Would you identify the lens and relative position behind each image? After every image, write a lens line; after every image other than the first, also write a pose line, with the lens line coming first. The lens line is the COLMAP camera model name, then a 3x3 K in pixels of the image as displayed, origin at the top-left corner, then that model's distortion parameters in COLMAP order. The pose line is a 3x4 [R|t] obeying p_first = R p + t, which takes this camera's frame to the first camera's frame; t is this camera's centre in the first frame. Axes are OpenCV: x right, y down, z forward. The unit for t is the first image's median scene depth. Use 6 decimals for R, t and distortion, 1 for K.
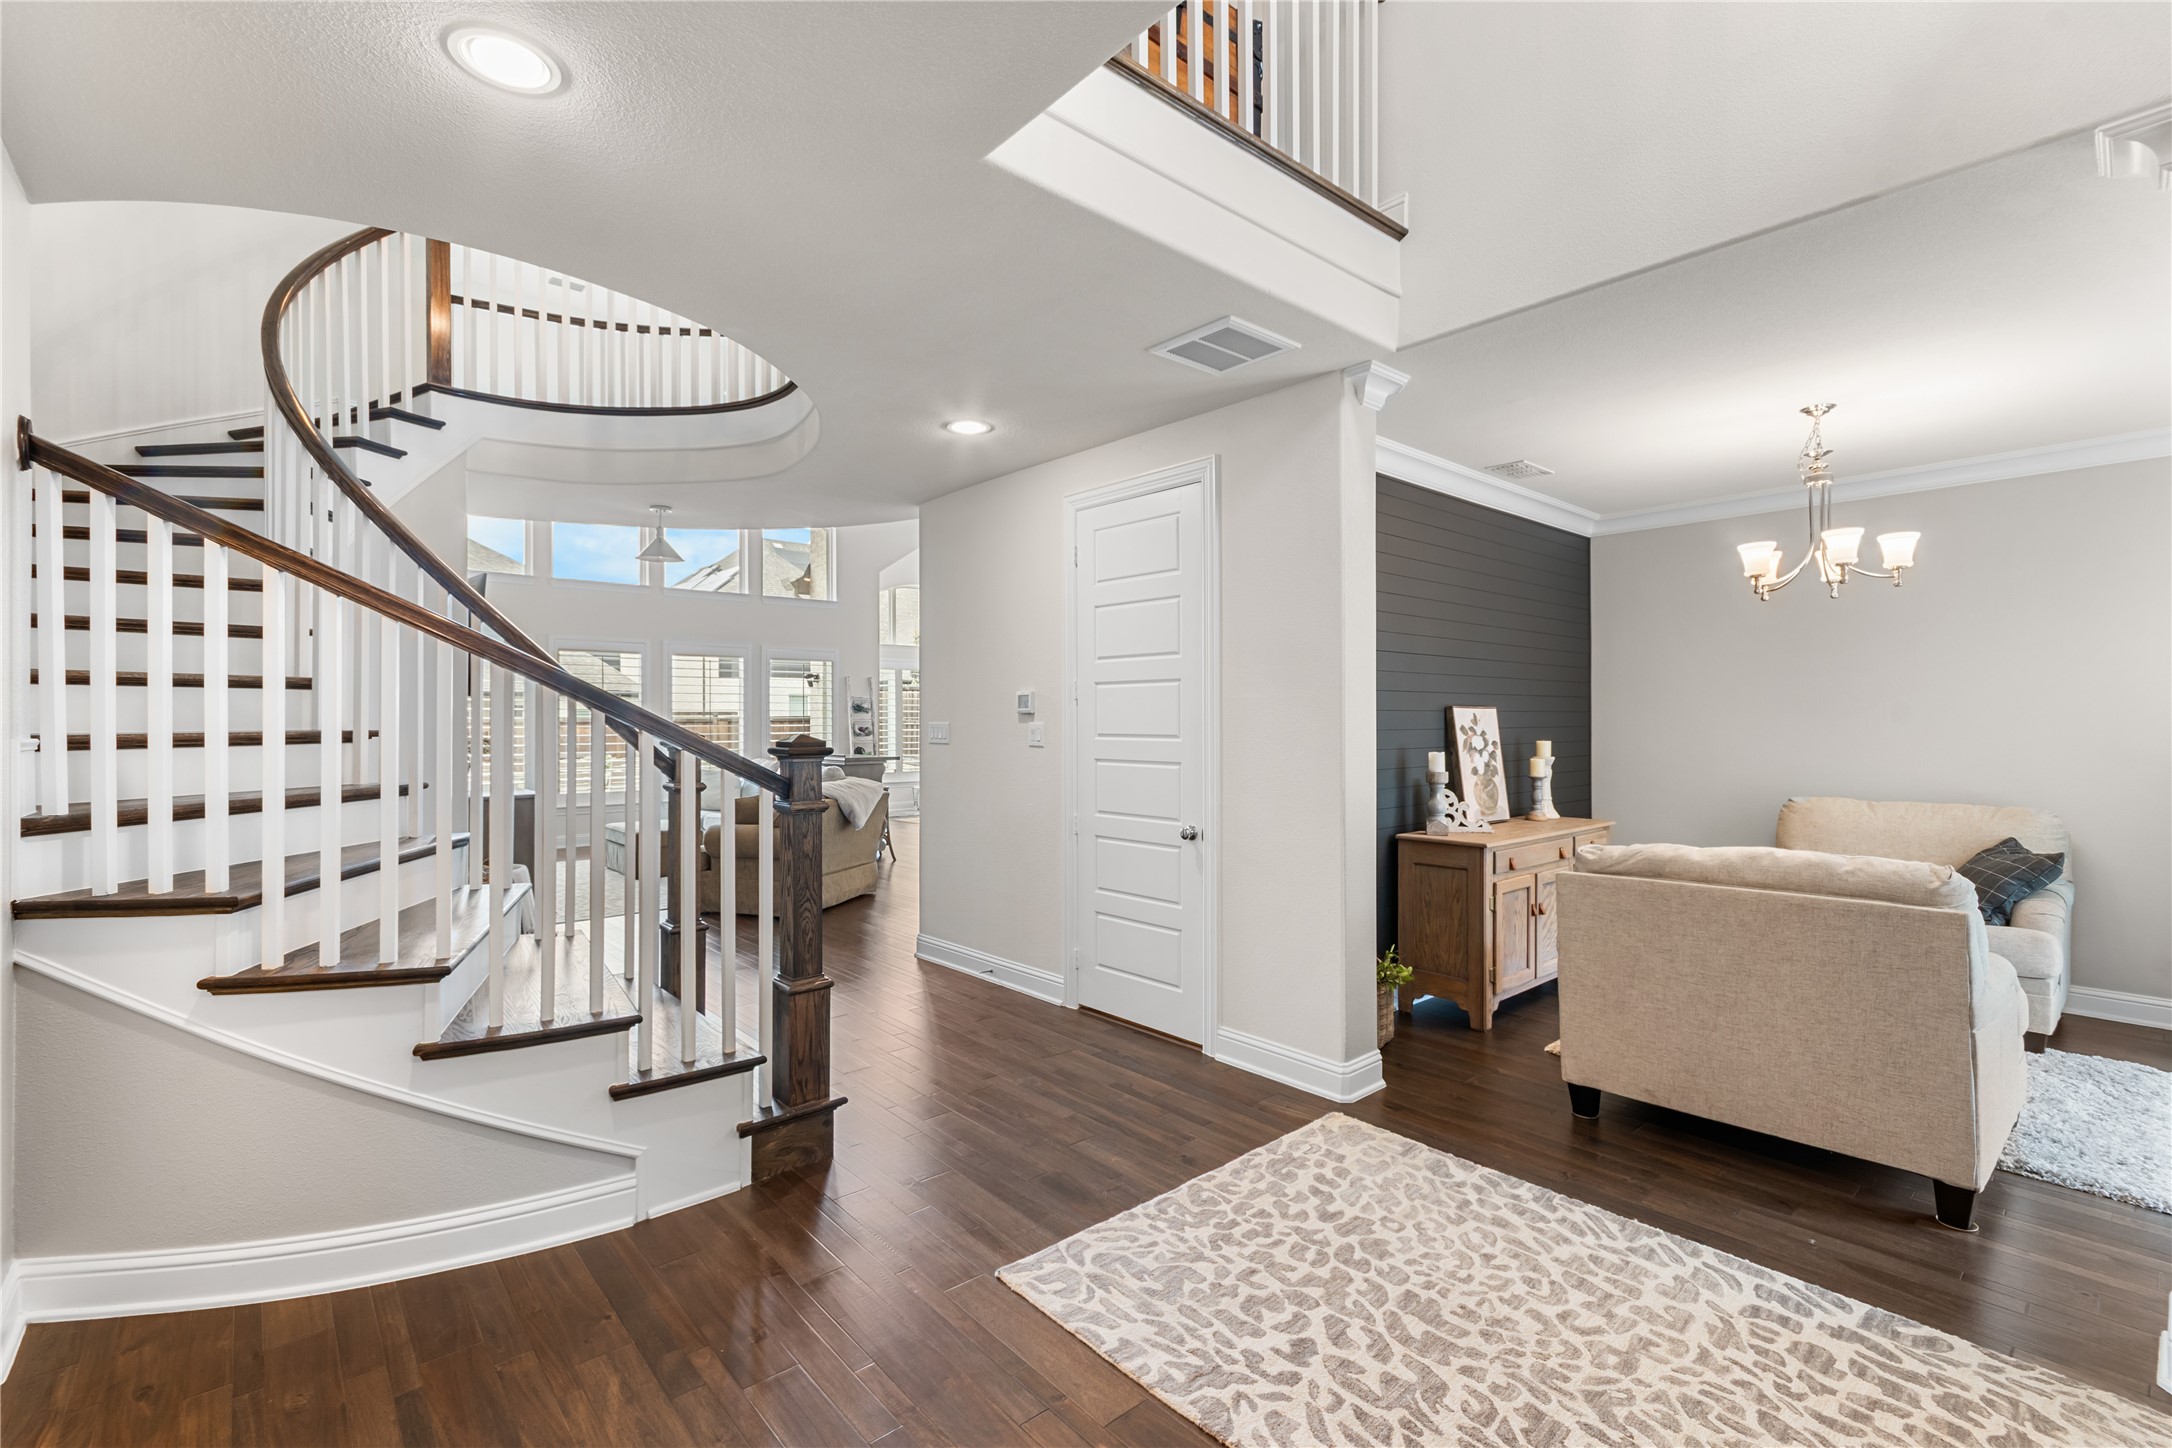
lens RADIAL K [[964.9, 0, 1096.7], [0, 964.9, 719.4], [0, 0, 1]] dist [0.008982, -0.000471]
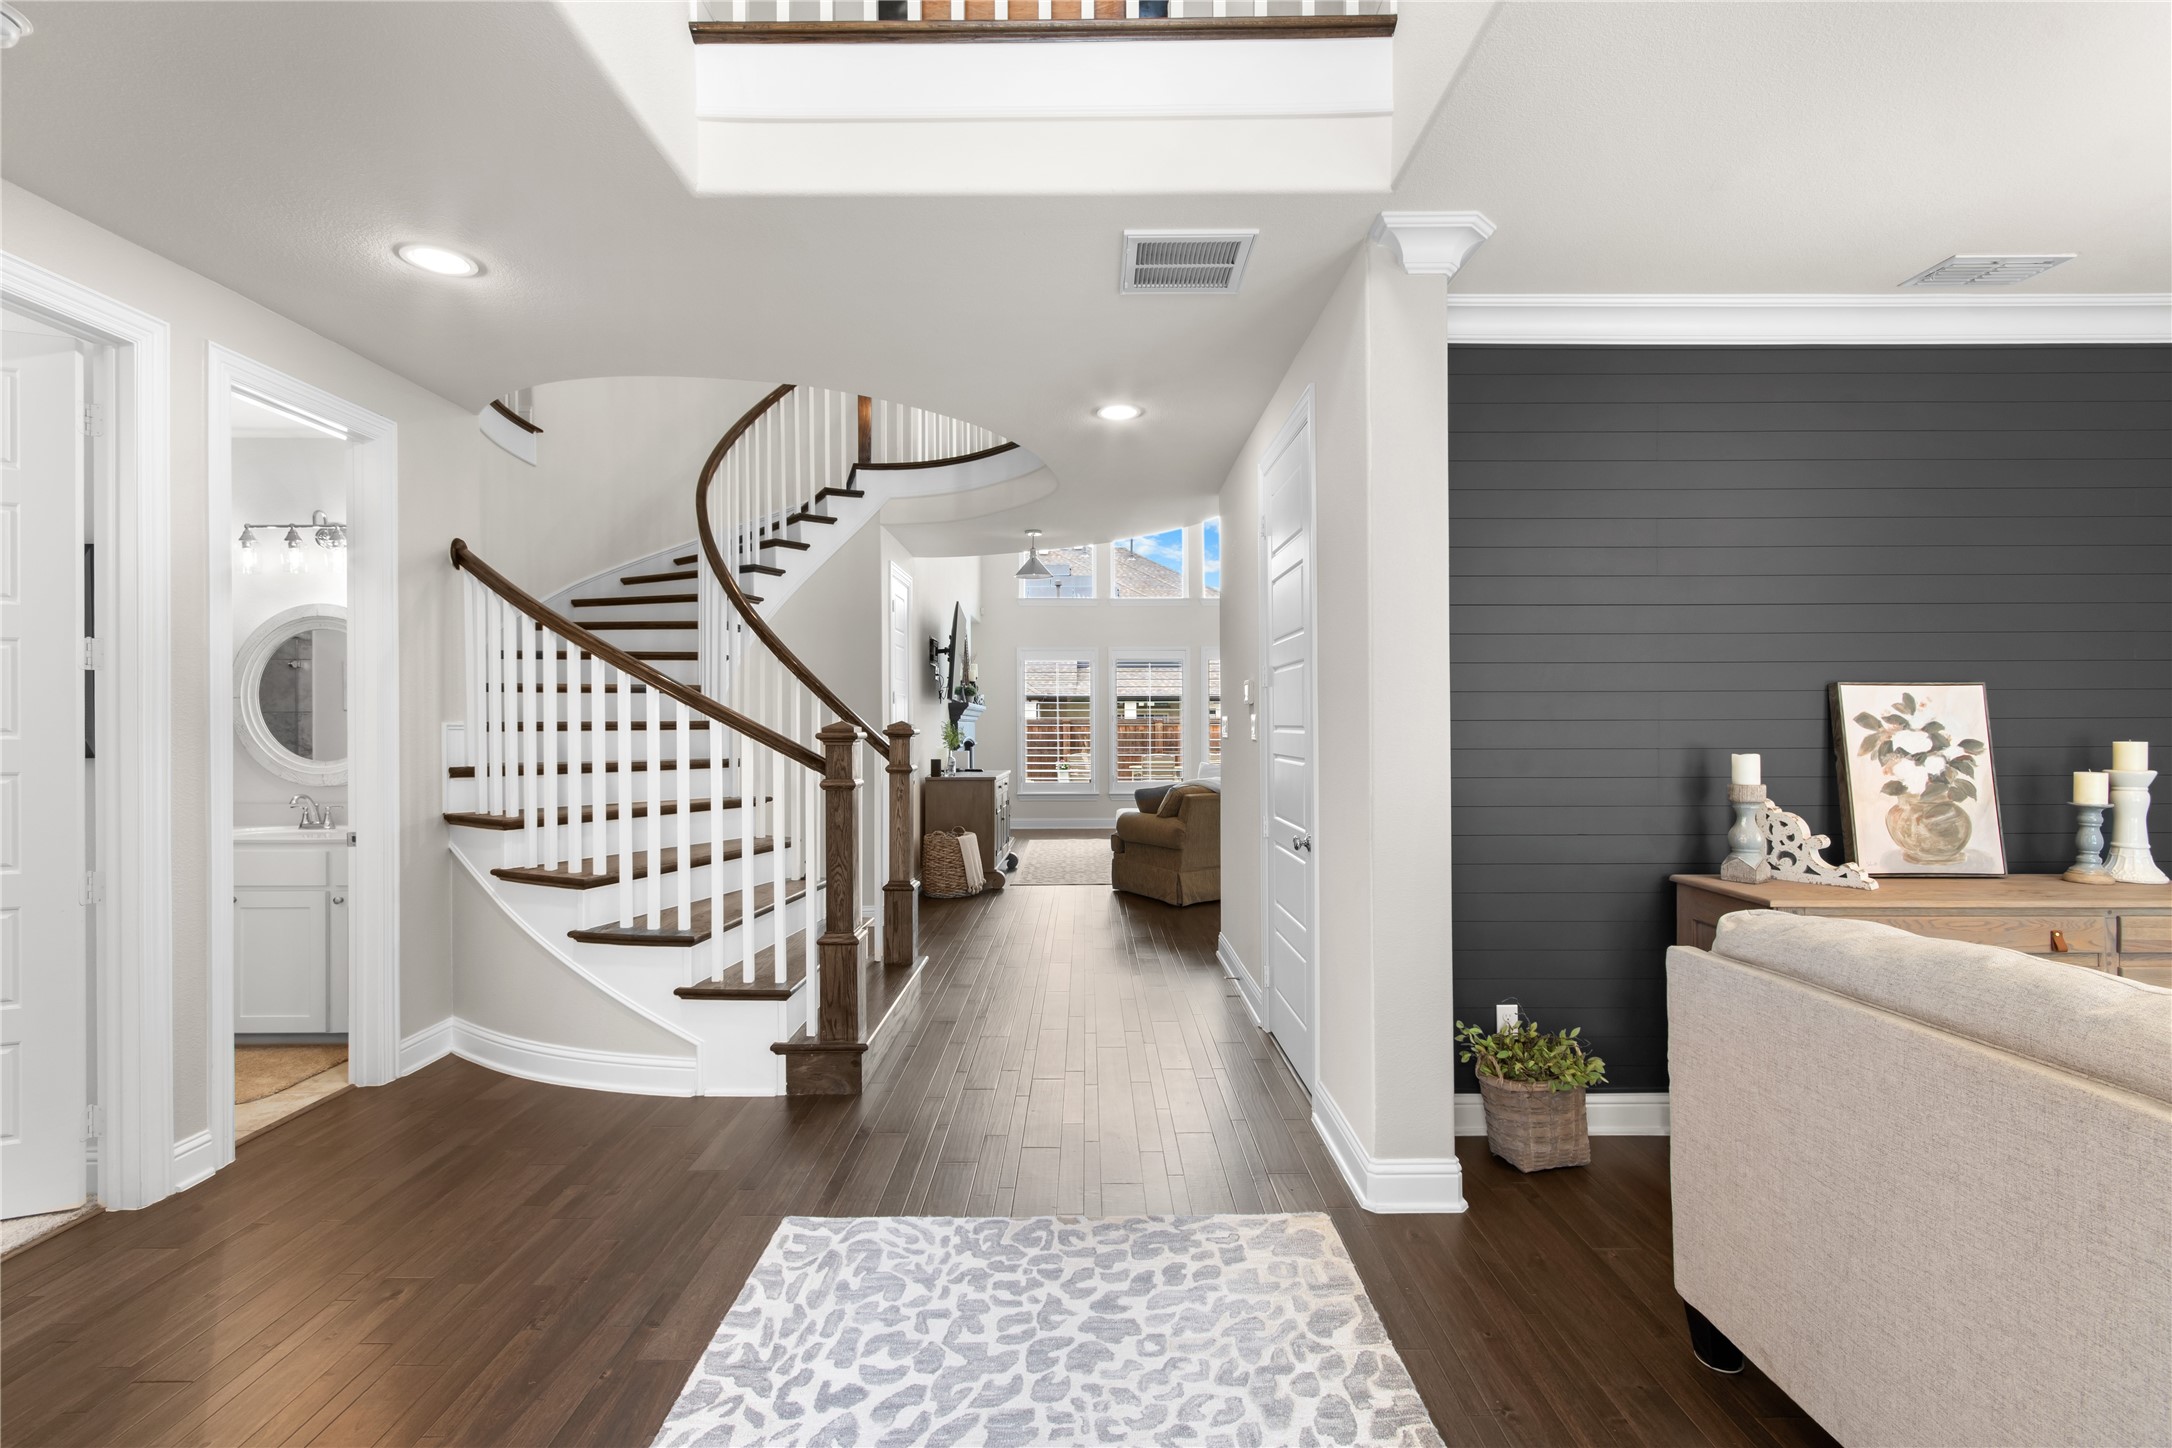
lens RADIAL K [[964.9, 0, 1086.2], [0, 964.9, 724.8], [0, 0, 1]] dist [0.008982, -0.000471]
pose [[0.747884, -0.000200, -0.663830, 0.741203], [0.002407, 0.999994, 0.002409, 0.018866], [0.663825, -0.003399, 0.747880, 0.362669]]
